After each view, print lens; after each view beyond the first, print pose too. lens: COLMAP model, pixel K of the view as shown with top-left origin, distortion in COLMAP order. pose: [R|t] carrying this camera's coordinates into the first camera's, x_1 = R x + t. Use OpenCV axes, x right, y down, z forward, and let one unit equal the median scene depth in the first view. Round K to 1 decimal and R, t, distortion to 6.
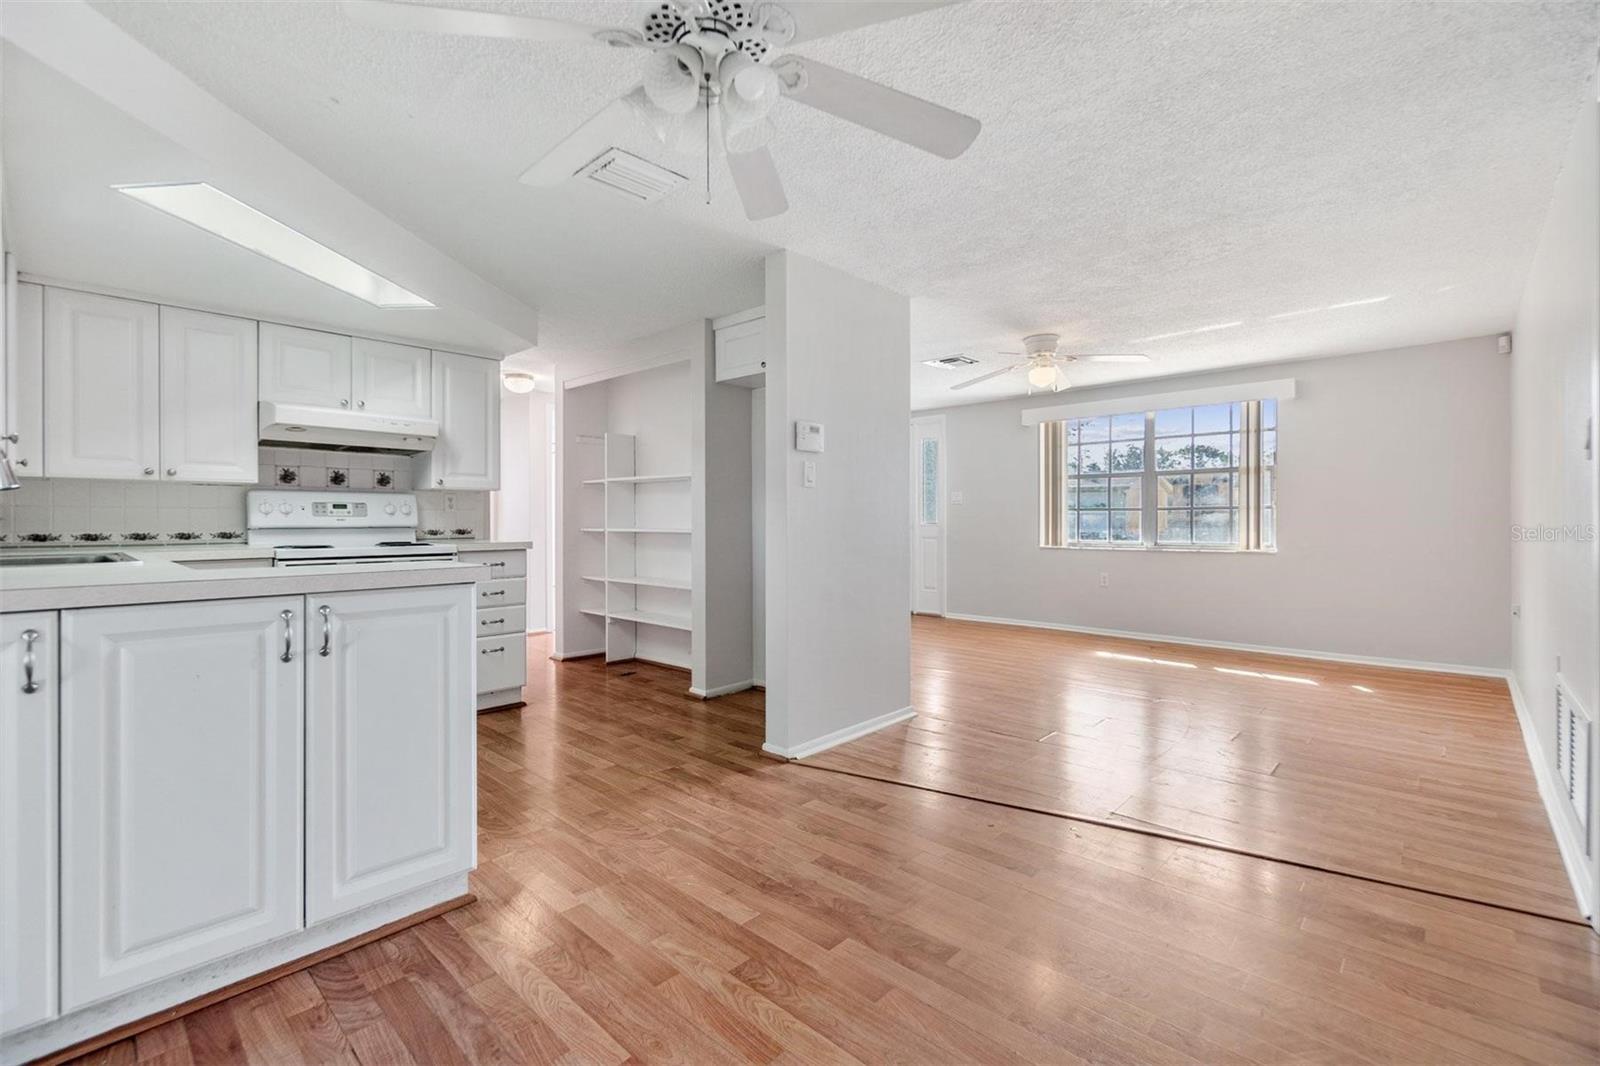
lens RADIAL K [[702.6, 0, 792.1], [0, 702.6, 517.9], [0, 0, 1]] dist [-0.003351, 0.000187]
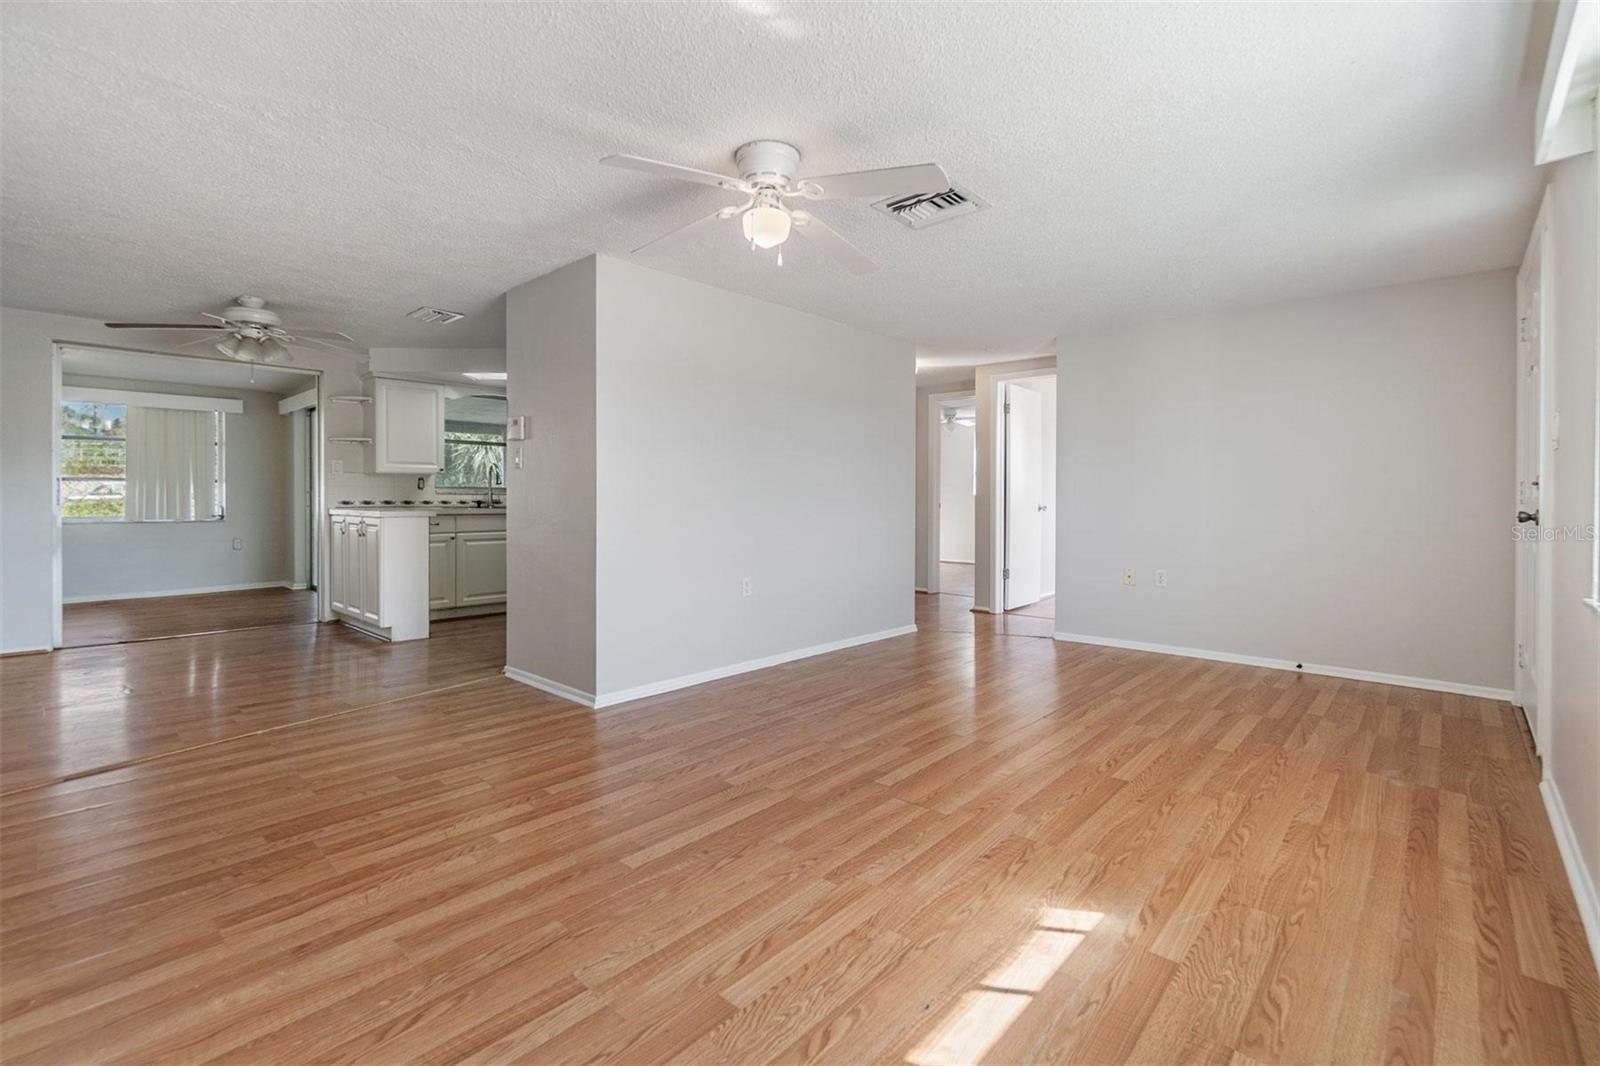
lens RADIAL K [[713.4, 0, 784.1], [0, 713.4, 499.9], [0, 0, 1]] dist [-0.000718, -0.000051]
pose [[0.007859, 0.005531, -0.999954, 1.141276], [-0.002259, 0.999982, 0.005514, 0.004223], [0.999967, 0.002216, 0.007871, 1.277027]]
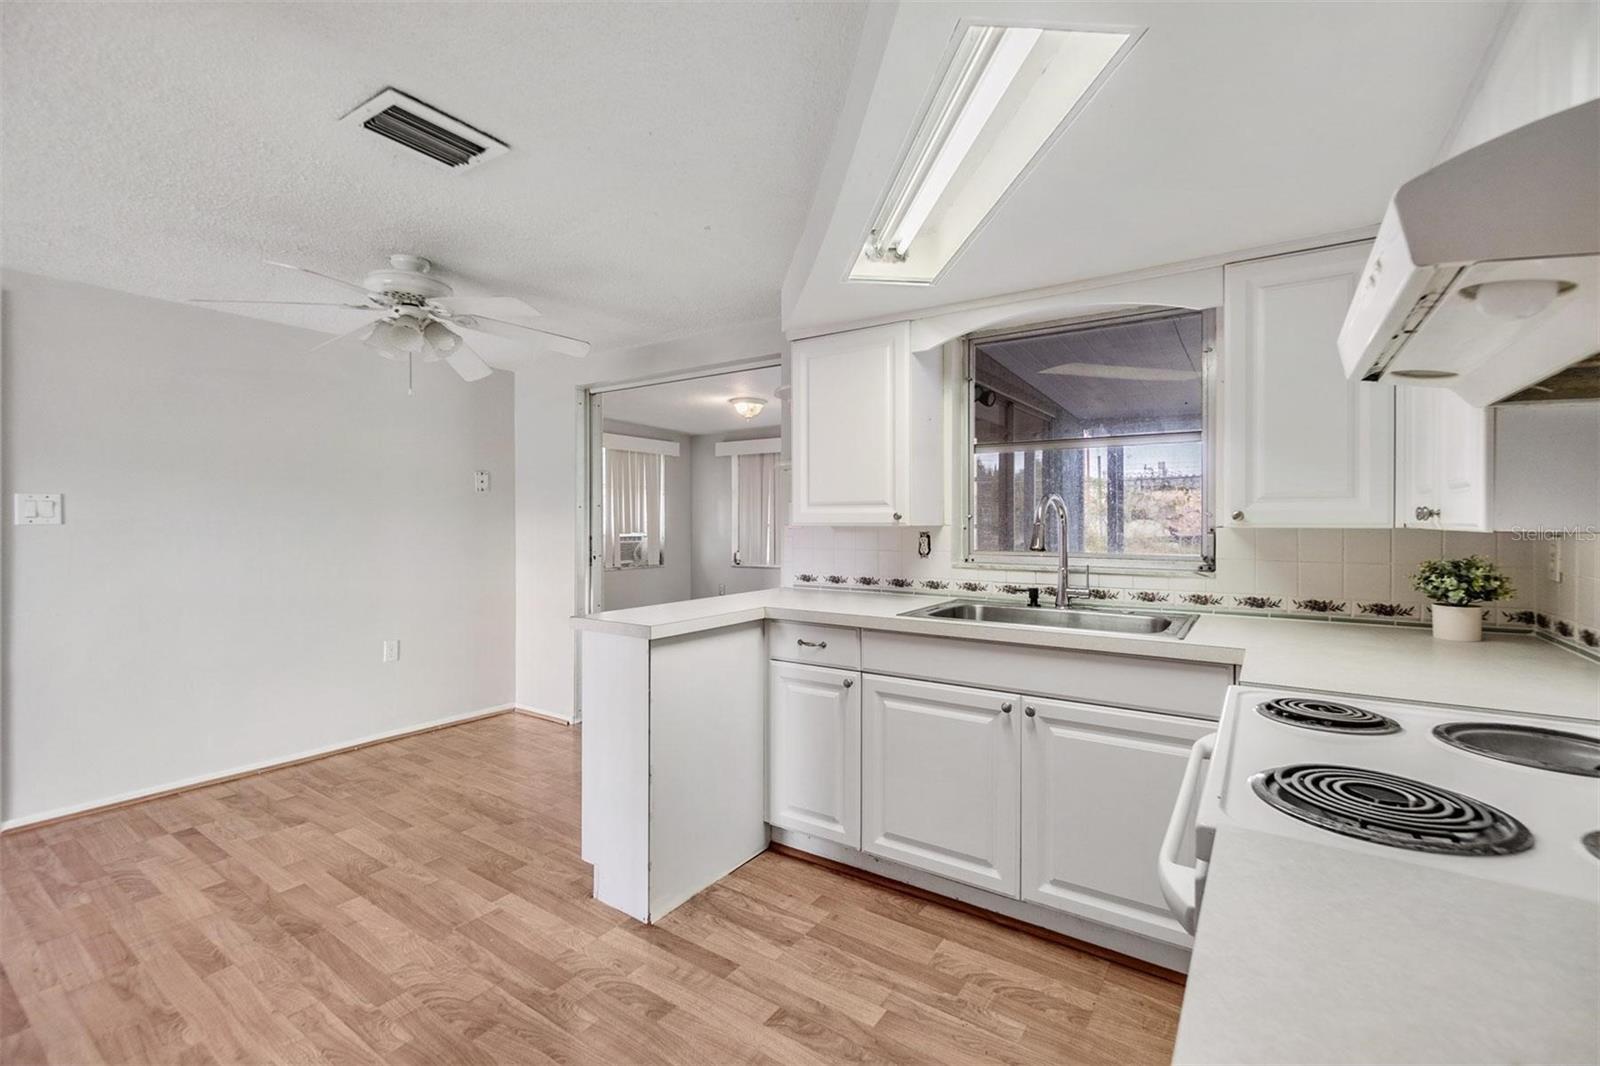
lens RADIAL K [[702.6, 0, 792.1], [0, 702.6, 517.9], [0, 0, 1]] dist [-0.003351, 0.000187]
pose [[-0.987761, 0.000603, -0.155975, -0.321690], [0.001298, 0.999990, -0.004356, -0.050859], [0.155970, -0.004505, -0.987751, 1.179980]]
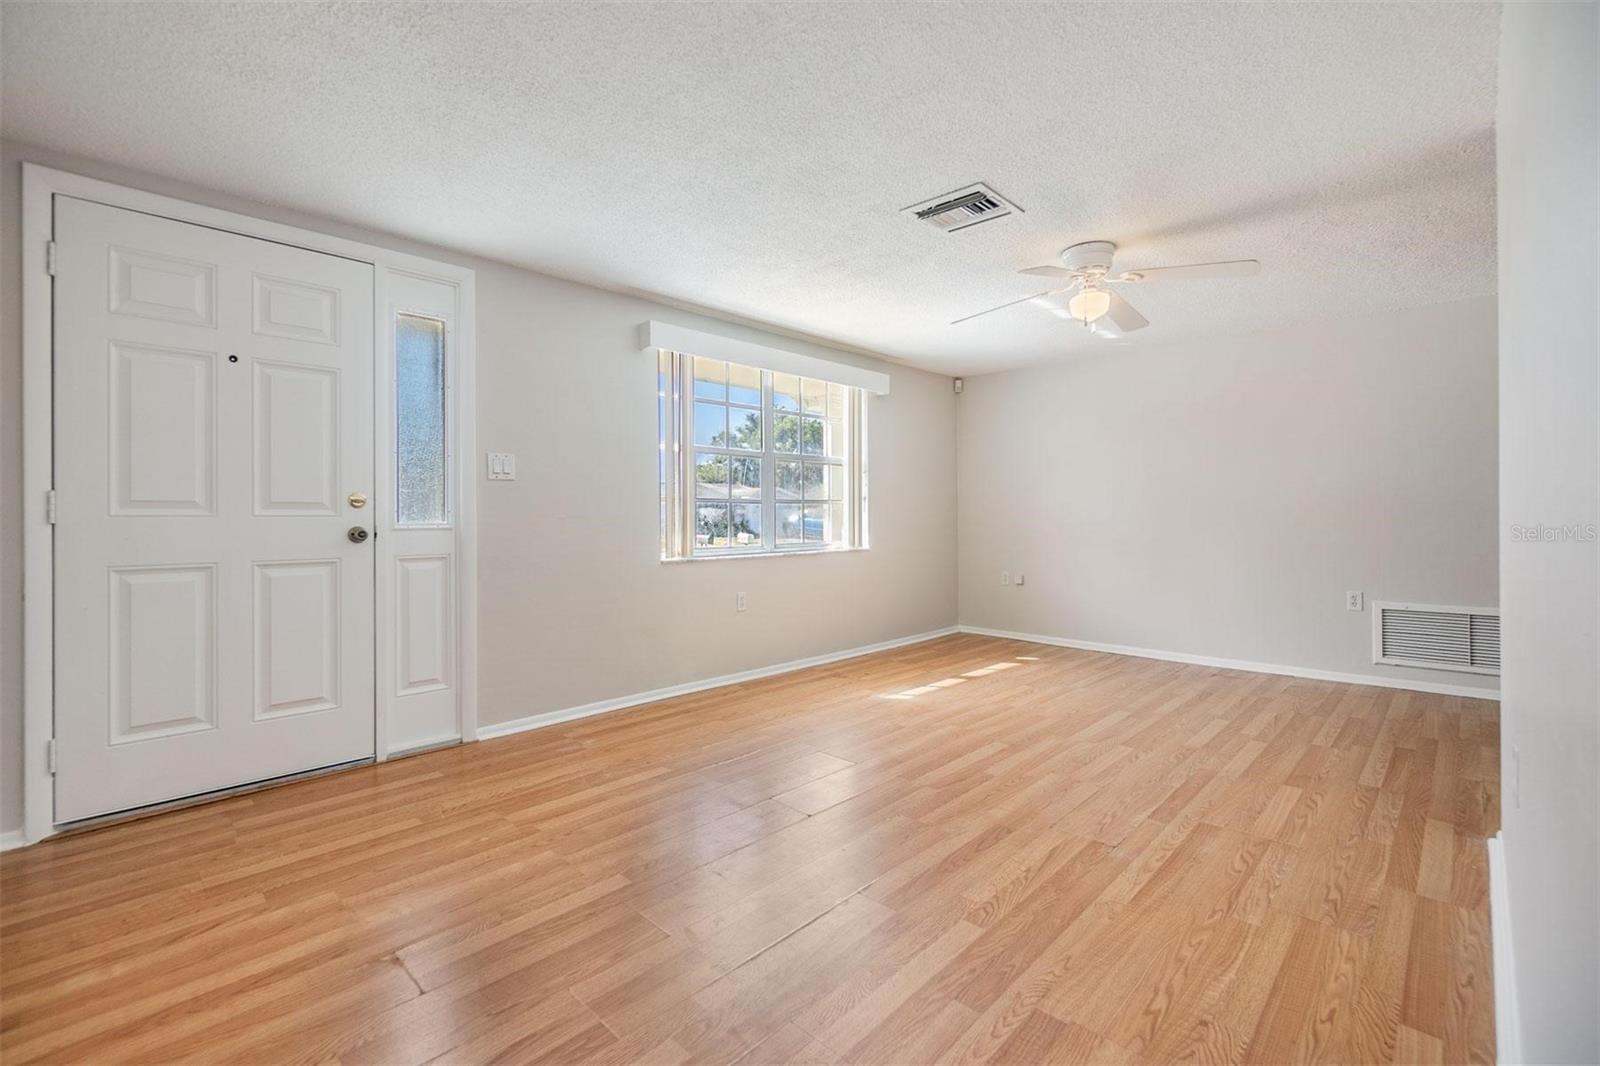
lens RADIAL K [[702.6, 0, 792.1], [0, 702.6, 517.9], [0, 0, 1]] dist [-0.003351, 0.000187]
pose [[0.013246, -0.000822, 0.999912, -0.434017], [0.001330, 0.999999, 0.000804, 0.008619], [-0.999911, 0.001319, 0.013248, 1.627335]]
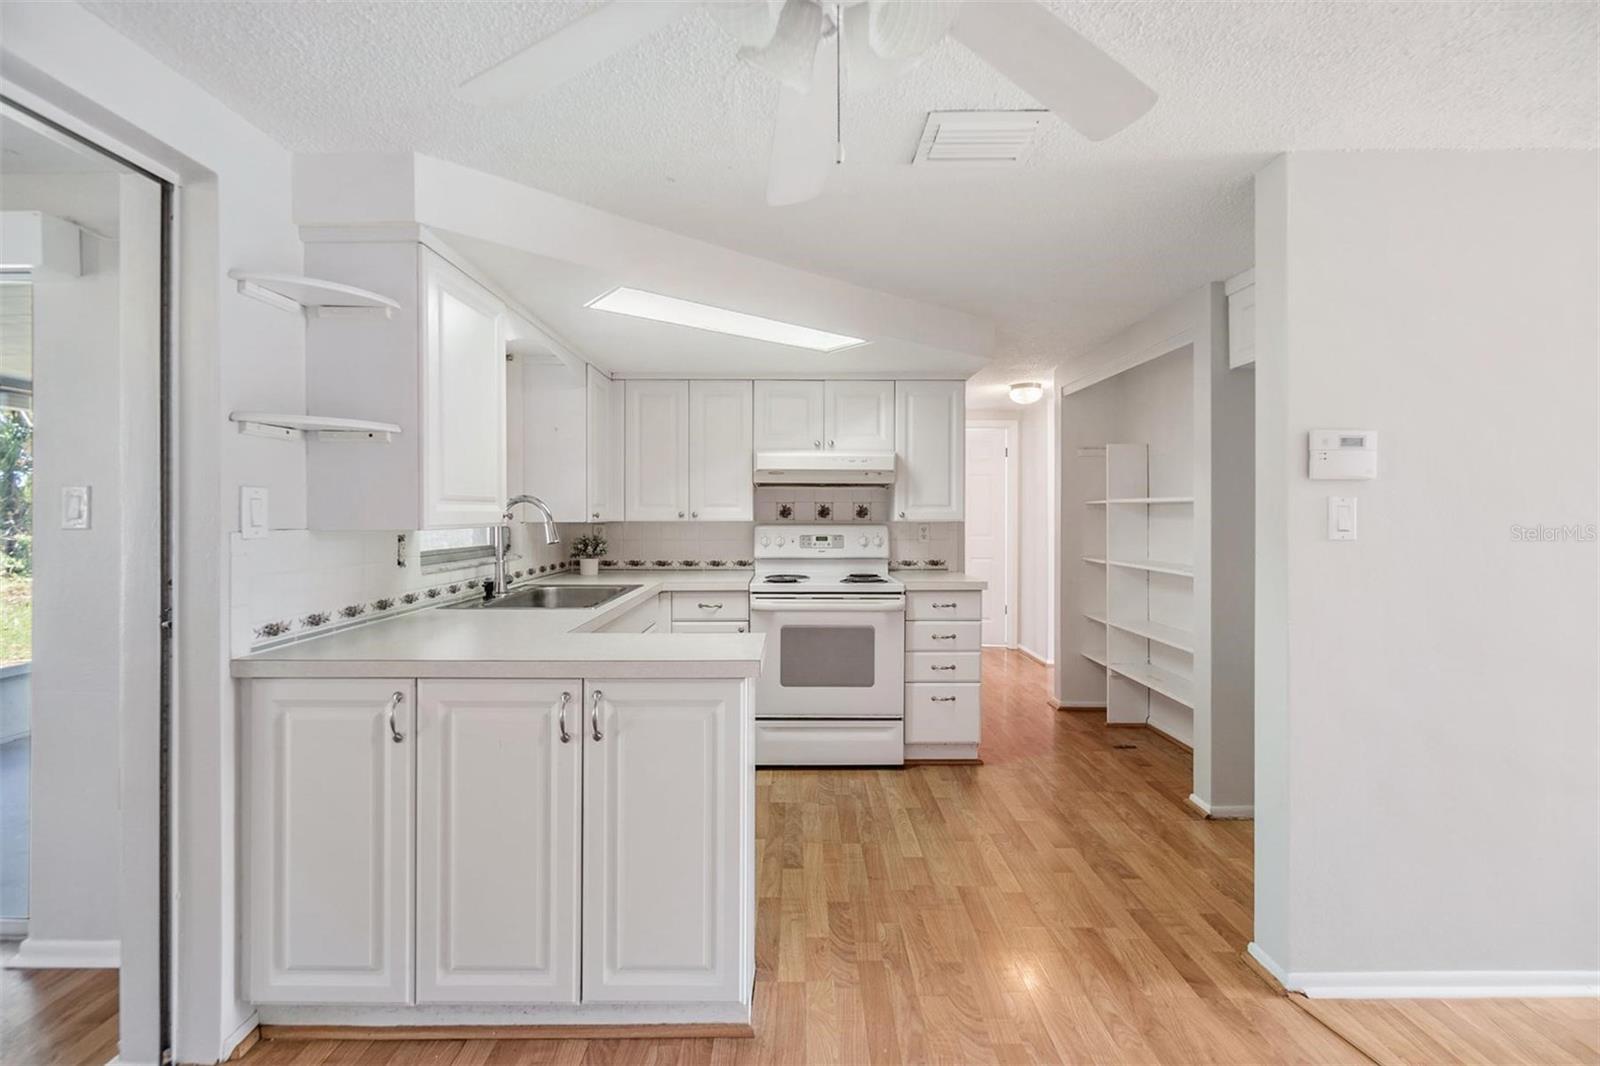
lens RADIAL K [[708.9, 0, 796.2], [0, 708.9, 510.1], [0, 0, 1]] dist [-0.001489, -0.000185]
pose [[0.688843, -0.002344, -0.724907, 0.121686], [0.000757, 0.999997, -0.002514, -0.059014], [0.724911, 0.001183, 0.688842, 0.224874]]
